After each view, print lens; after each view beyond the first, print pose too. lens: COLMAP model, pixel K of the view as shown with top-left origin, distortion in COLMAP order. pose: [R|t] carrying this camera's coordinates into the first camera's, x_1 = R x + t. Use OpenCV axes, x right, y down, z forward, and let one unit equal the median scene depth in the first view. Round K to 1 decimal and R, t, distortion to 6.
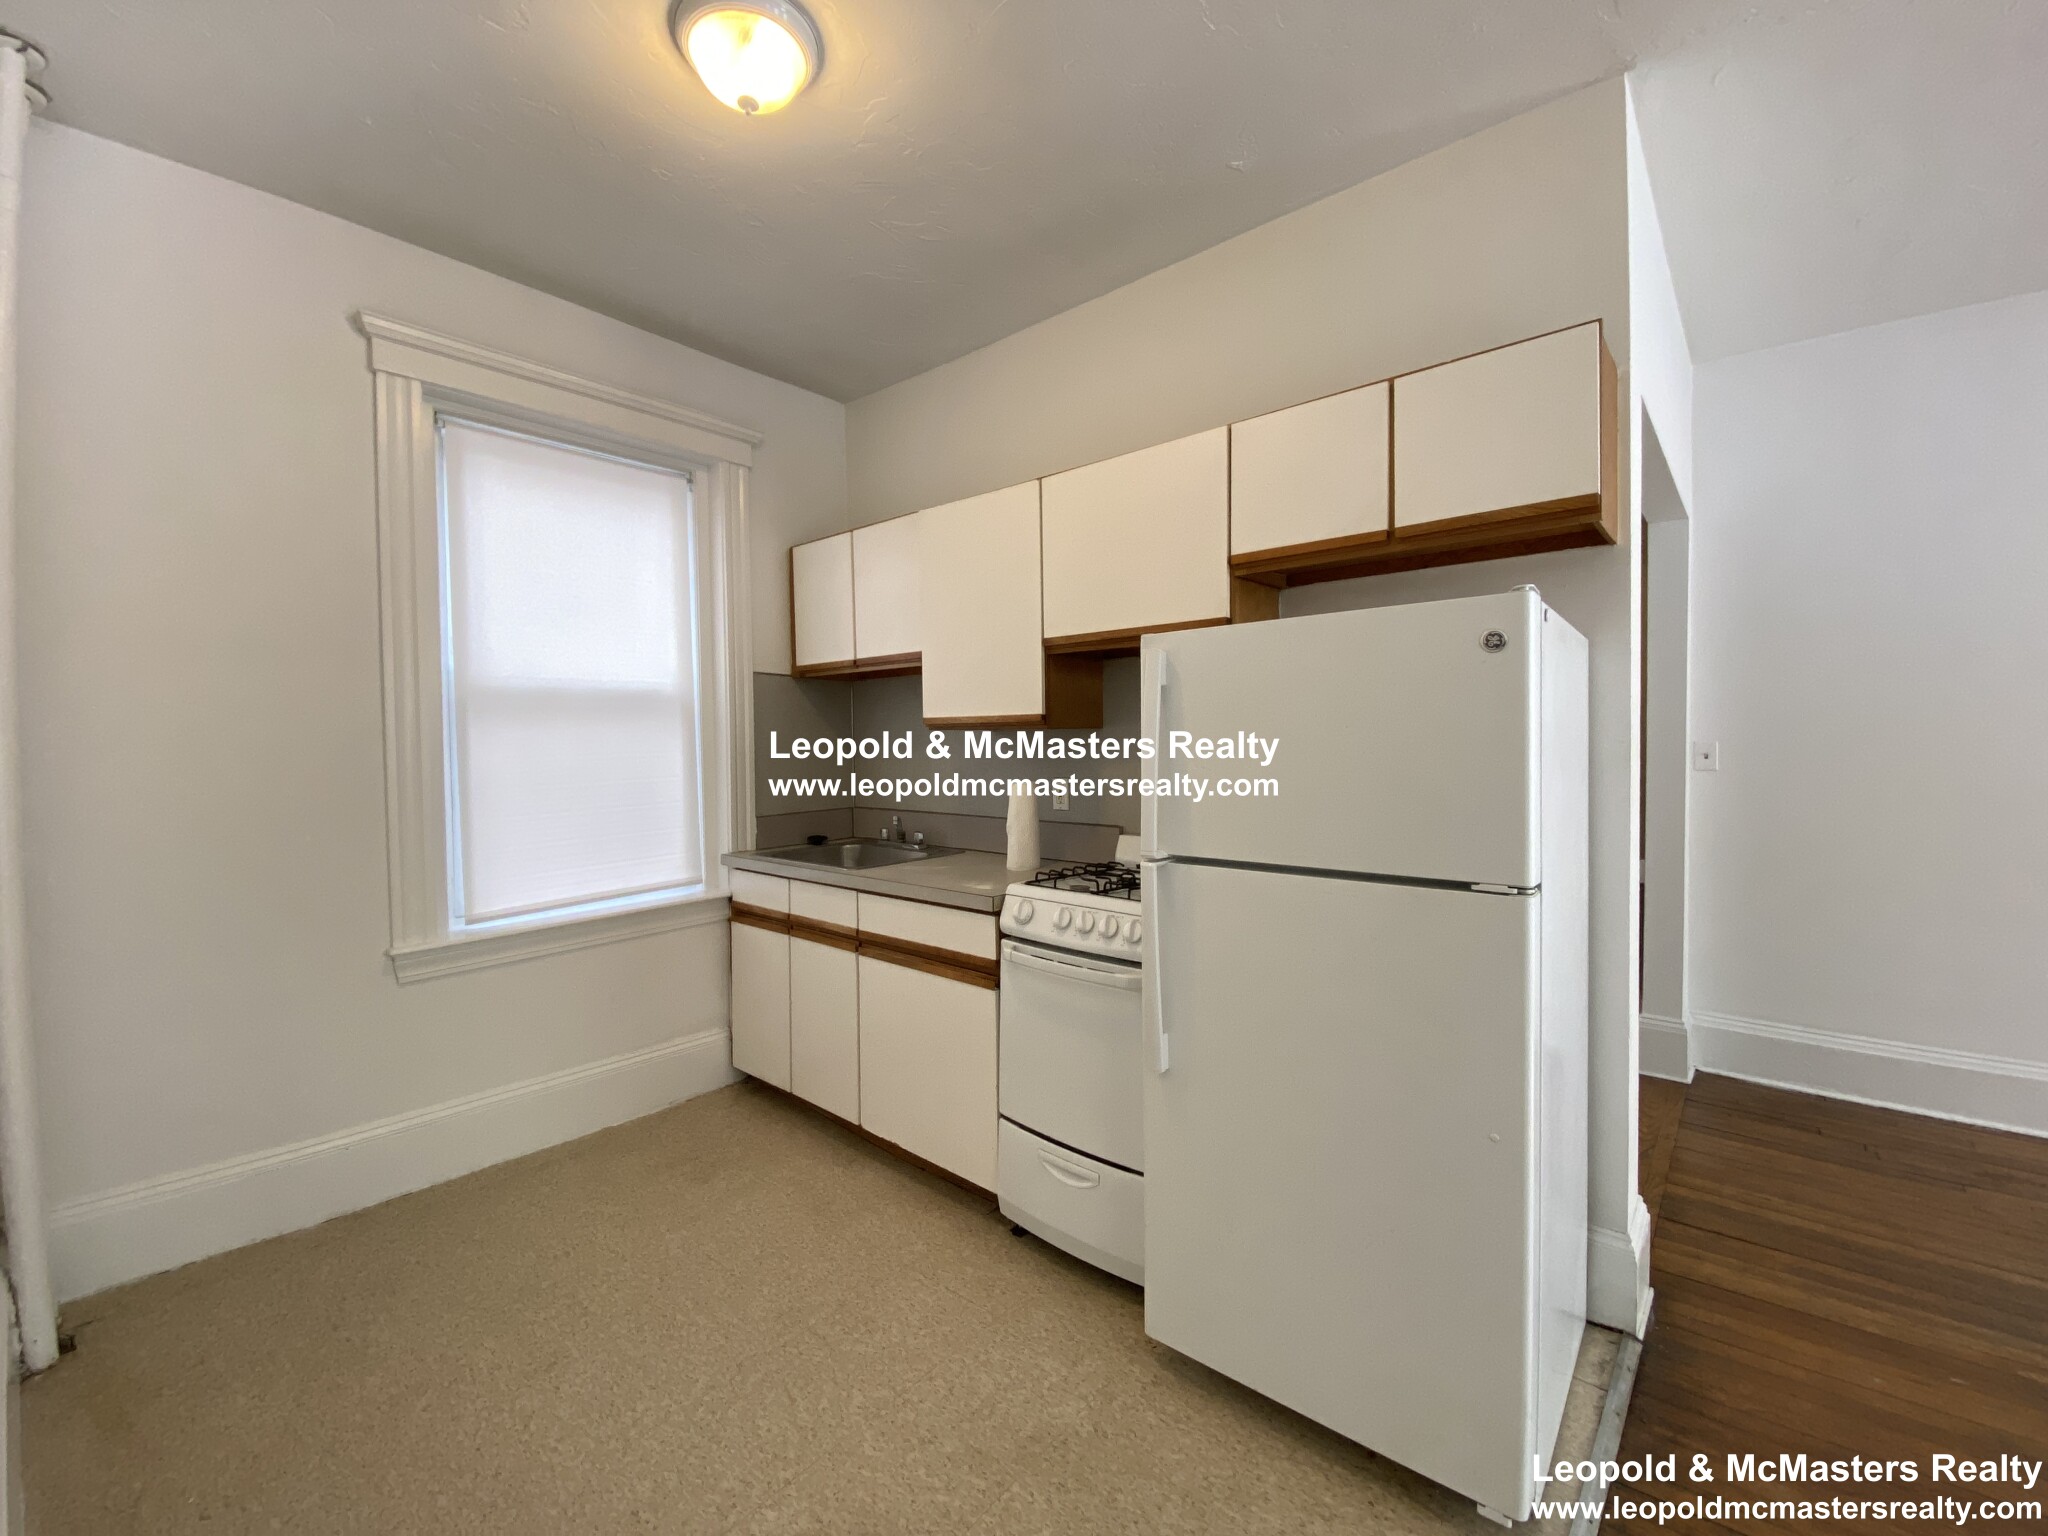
lens RADIAL K [[864.3, 0, 1024.0], [0, 864.3, 768.0], [0, 0, 1]] dist [0.000282, -0.000168]
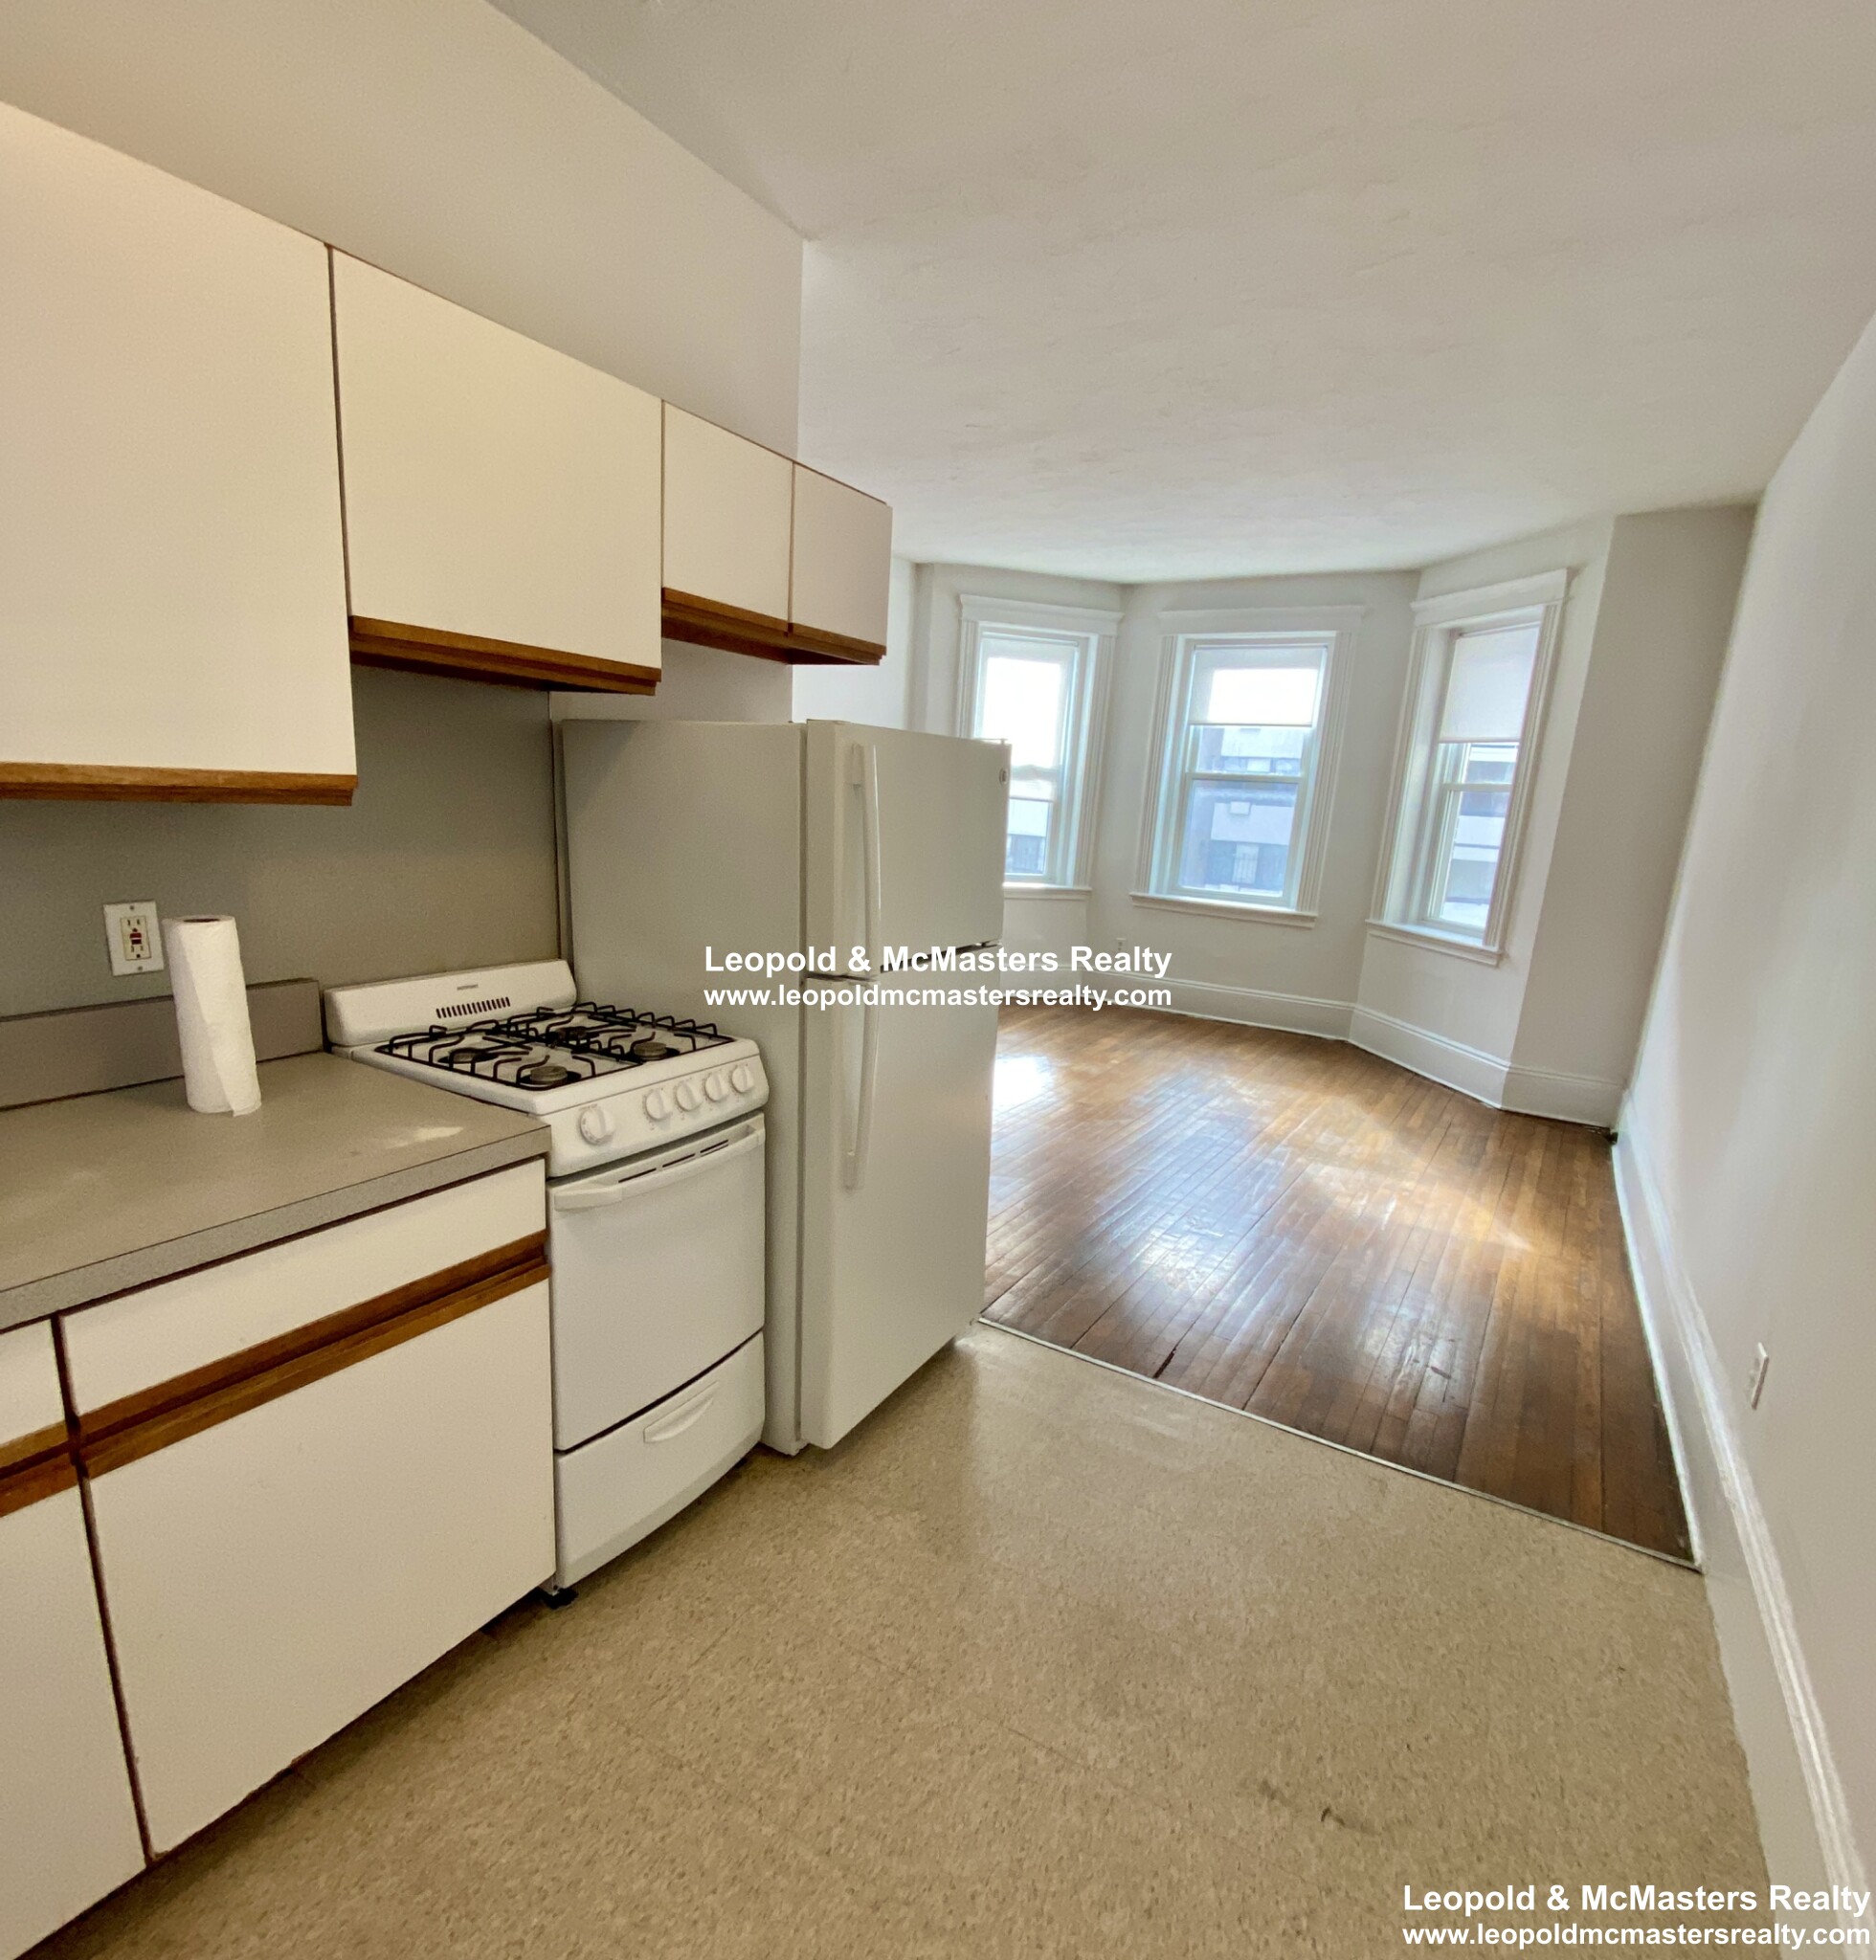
lens RADIAL K [[1004.9, 0, 933.7], [0, 1004.9, 1039.5], [0, 0, 1]] dist [-0.000300, 0.000017]
pose [[-0.173829, -0.243170, 0.954281, -0.701685], [-0.029184, 0.969880, 0.241829, -0.074619], [-0.984343, 0.014187, -0.175690, 0.862088]]
